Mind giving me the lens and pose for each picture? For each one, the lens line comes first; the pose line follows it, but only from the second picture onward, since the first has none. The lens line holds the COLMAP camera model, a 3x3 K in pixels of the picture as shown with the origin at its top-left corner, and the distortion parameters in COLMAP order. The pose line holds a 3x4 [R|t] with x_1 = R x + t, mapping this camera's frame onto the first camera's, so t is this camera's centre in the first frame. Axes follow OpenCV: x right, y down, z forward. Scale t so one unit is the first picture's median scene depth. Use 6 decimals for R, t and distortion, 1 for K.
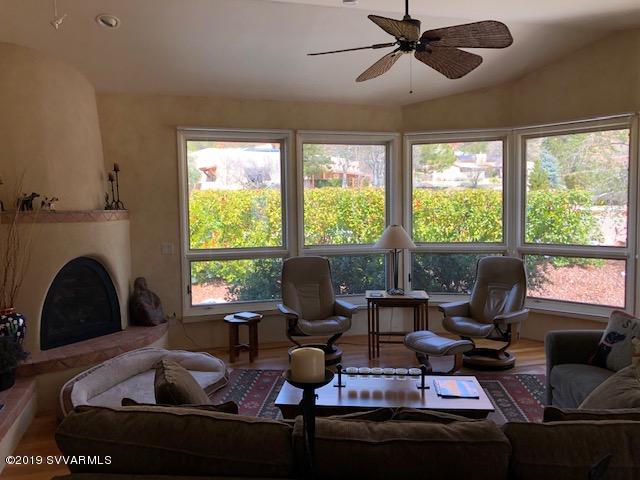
lens RADIAL K [[521.8, 0, 320.0], [0, 521.8, 240.0], [0, 0, 1]] dist [0.060489, 0.002184]
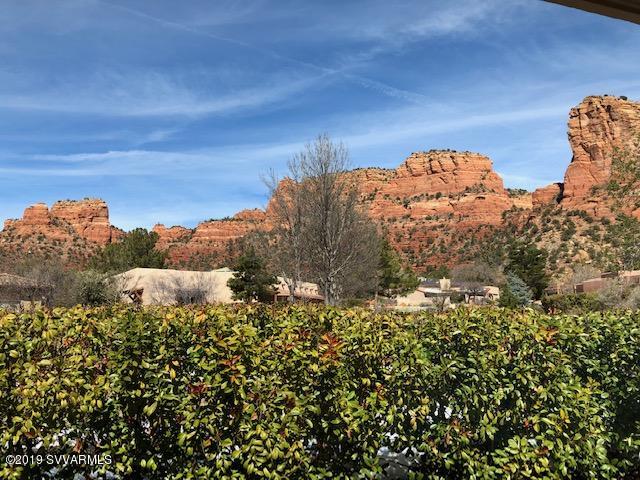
lens RADIAL K [[522.4, 0, 320.0], [0, 522.4, 240.0], [0, 0, 1]] dist [0.002083, 0.005393]
pose [[0.997998, 0.009385, 0.062544, 0.039150], [0.005754, 0.971350, -0.237582, -0.013776], [-0.062982, 0.237466, 0.969352, 0.157899]]
